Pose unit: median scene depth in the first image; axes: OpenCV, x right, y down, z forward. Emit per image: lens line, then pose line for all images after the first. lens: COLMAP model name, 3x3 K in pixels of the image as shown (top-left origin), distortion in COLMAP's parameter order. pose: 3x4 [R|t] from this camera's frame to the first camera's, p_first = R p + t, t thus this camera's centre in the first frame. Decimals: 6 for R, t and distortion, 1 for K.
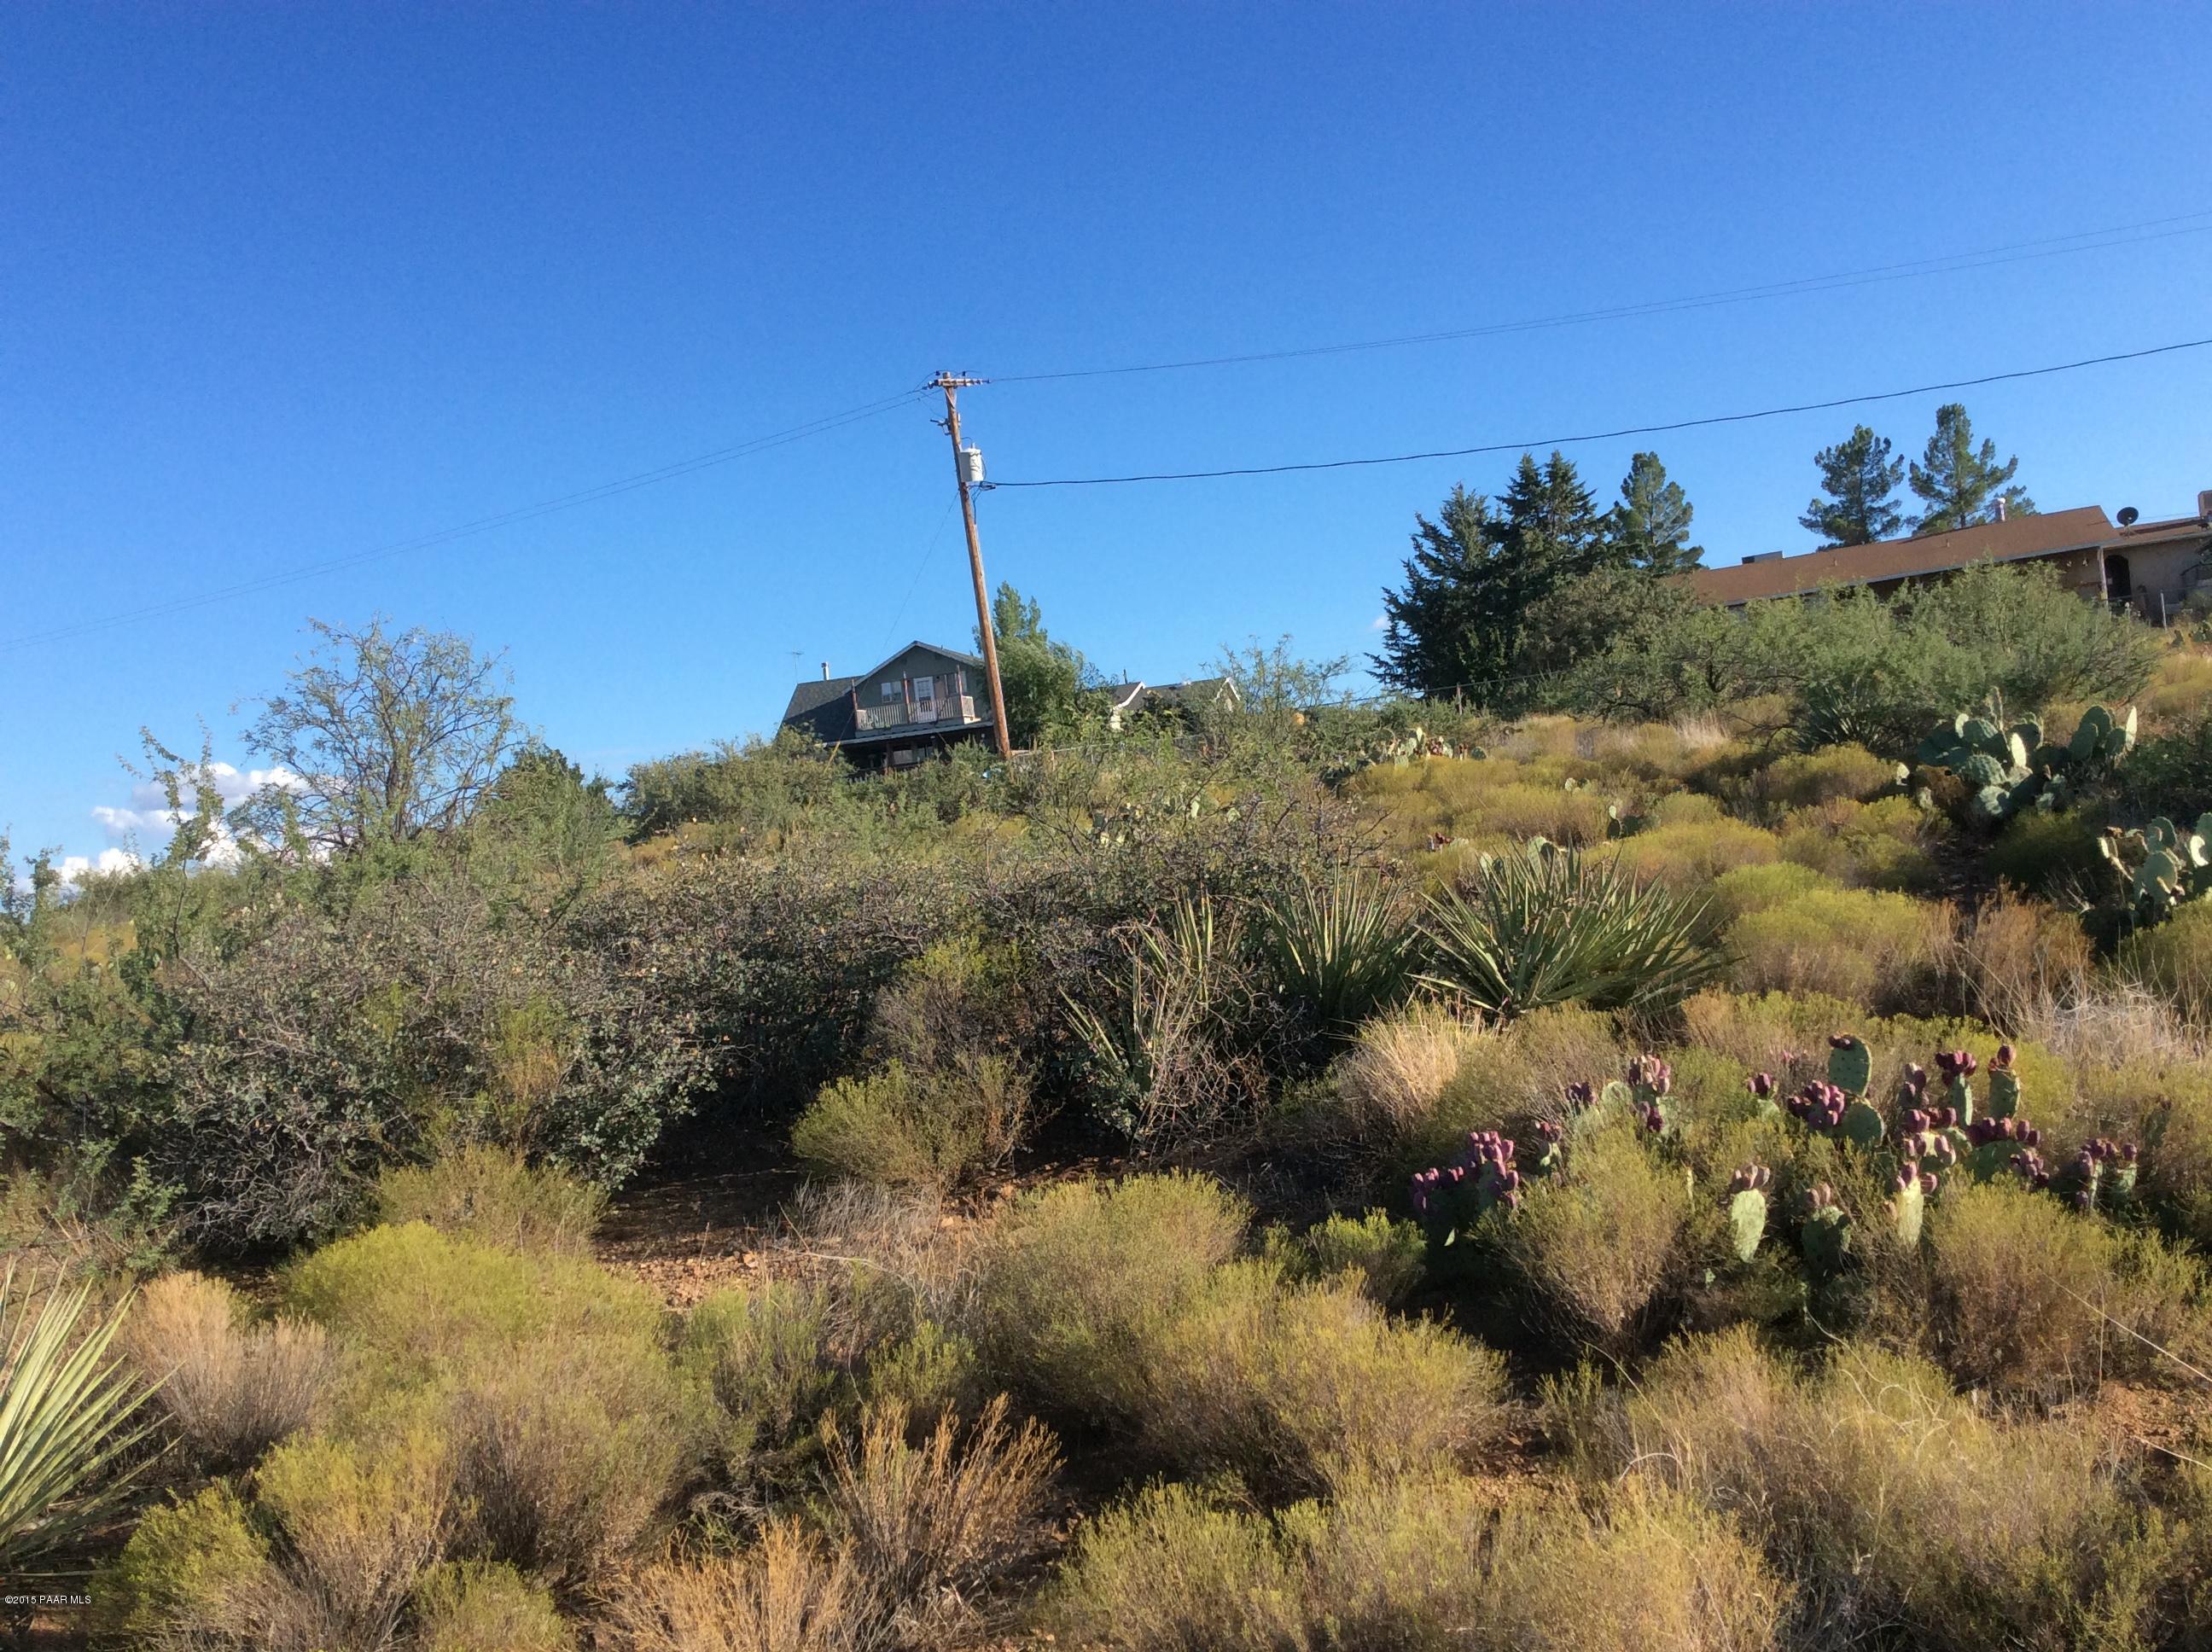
lens RADIAL K [[2004.8, 0, 1106.0], [0, 2004.8, 826.0], [0, 0, 1]] dist [0.062278, -0.005182]
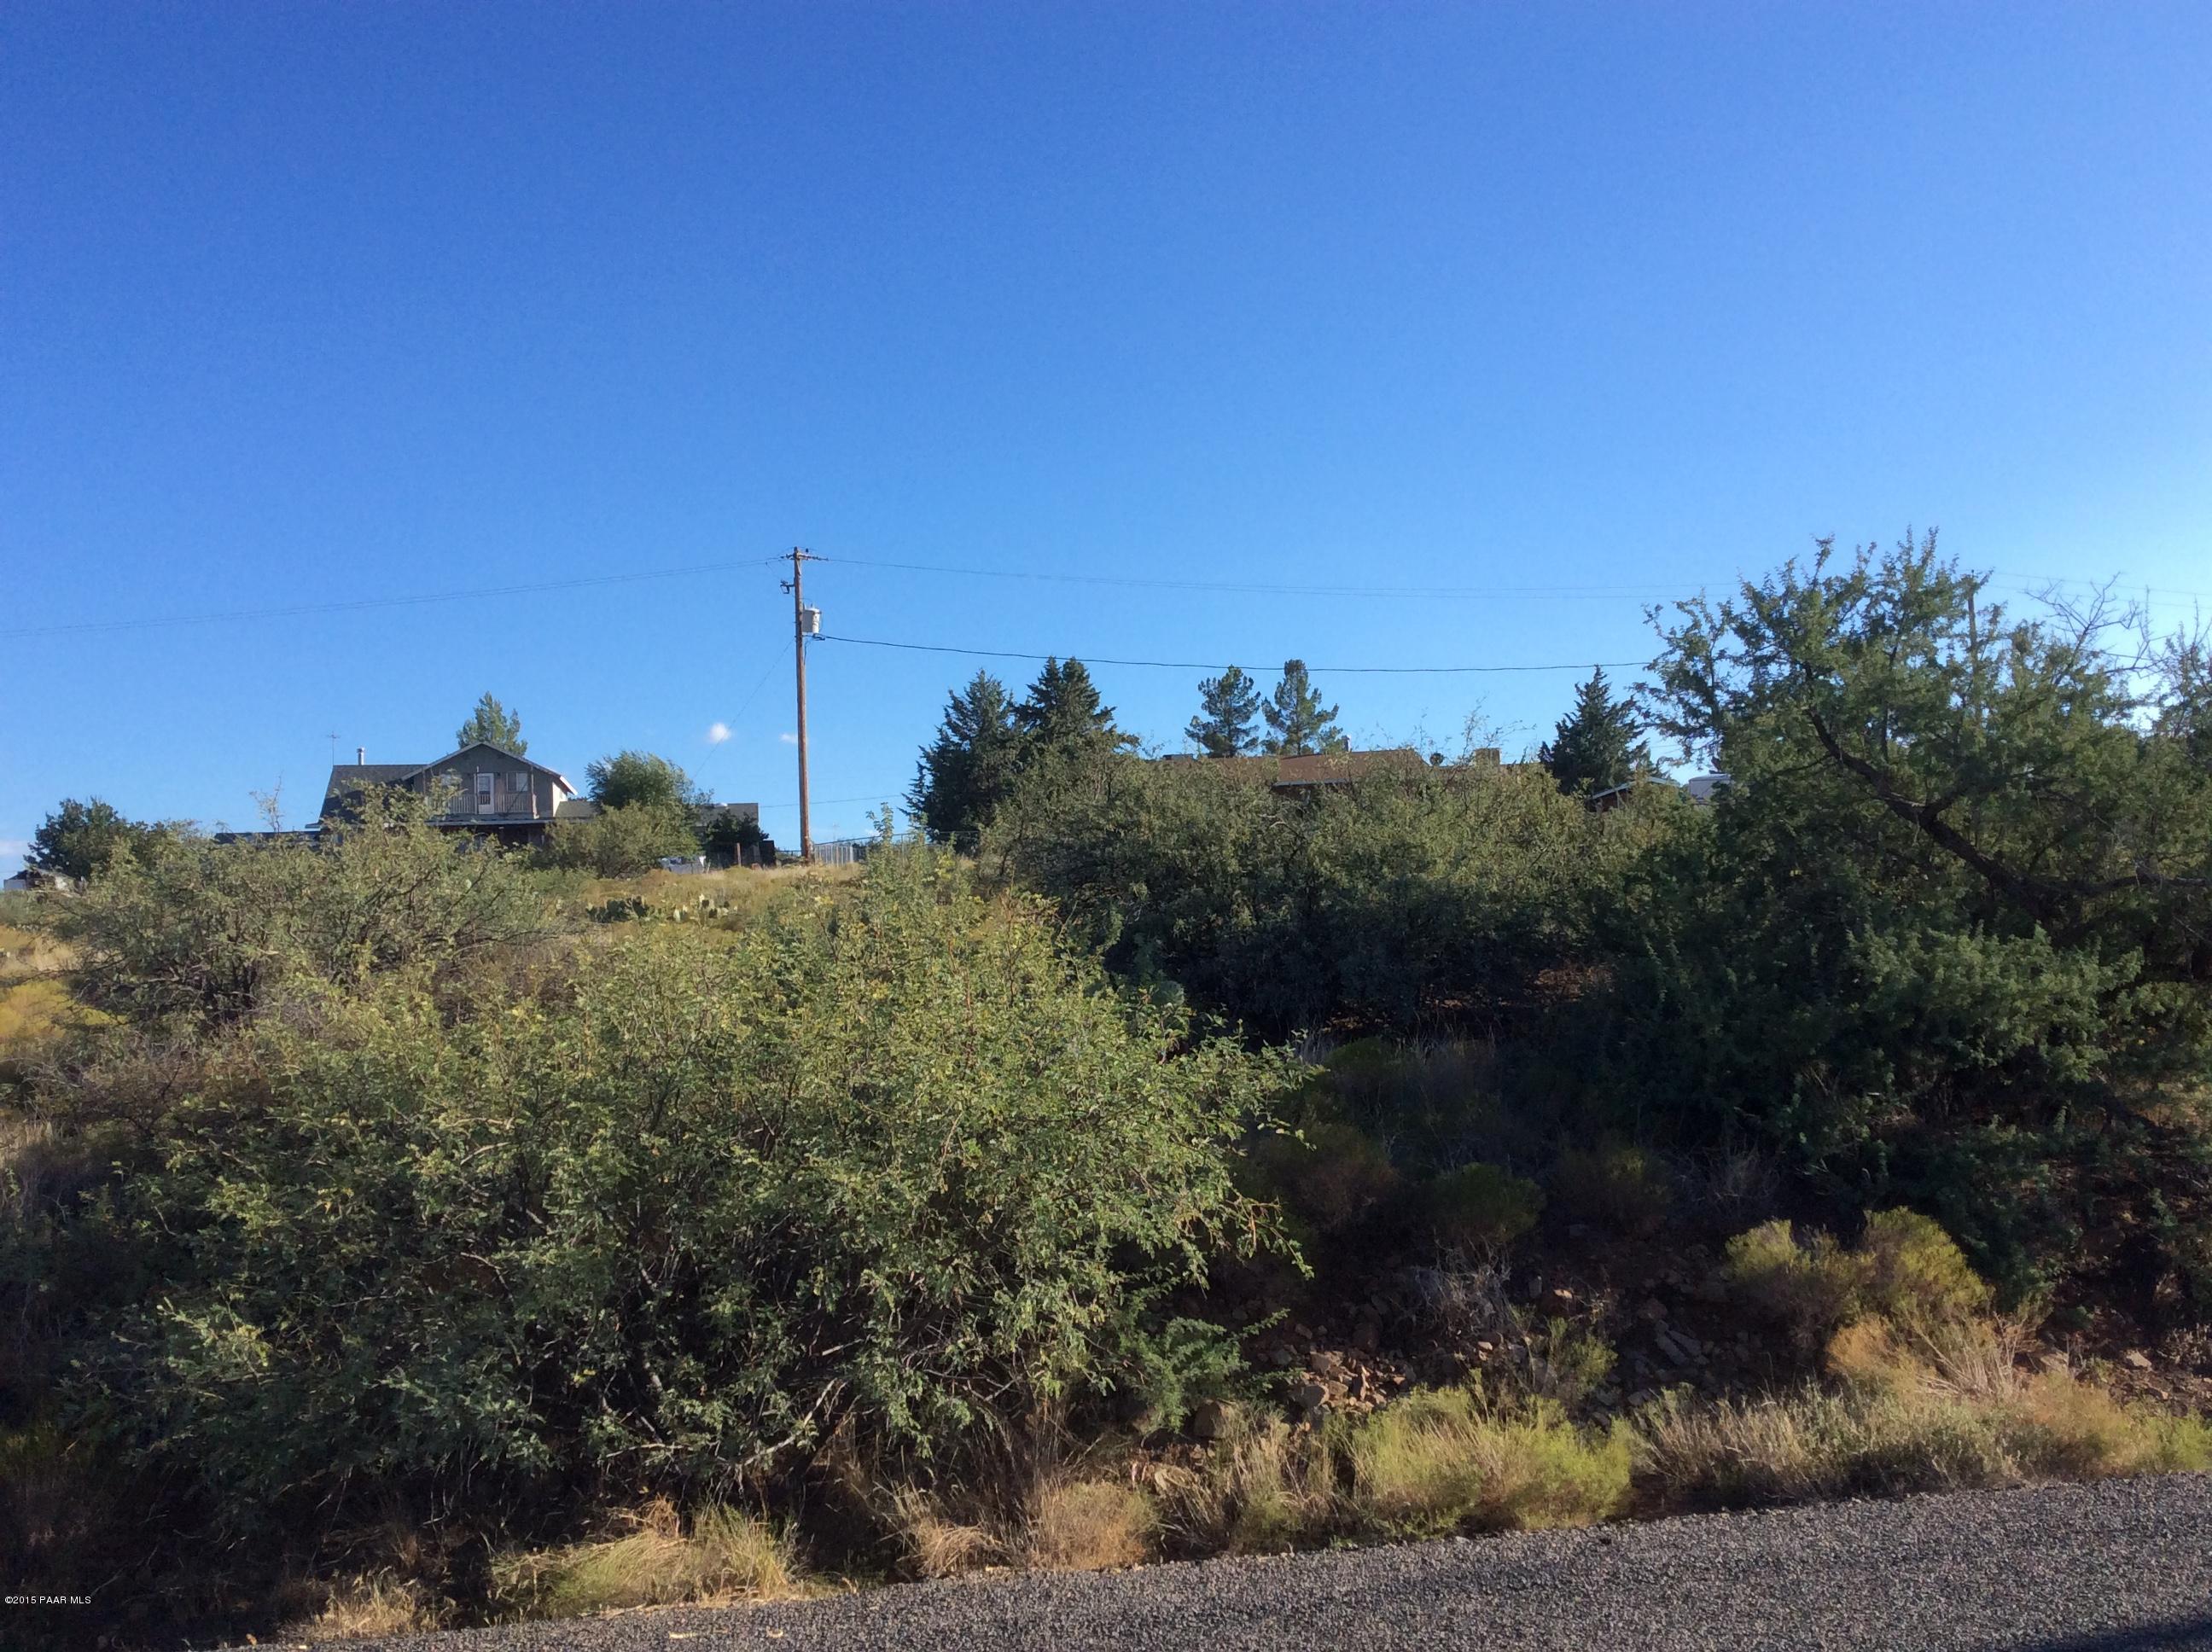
lens RADIAL K [[2004.8, 0, 1106.0], [0, 2004.8, 826.0], [0, 0, 1]] dist [0.062278, -0.005182]
pose [[0.913183, 0.104177, 0.394010, -0.202559], [-0.072418, 0.992871, -0.094675, 0.033496], [-0.401064, 0.057922, 0.914217, -0.142892]]
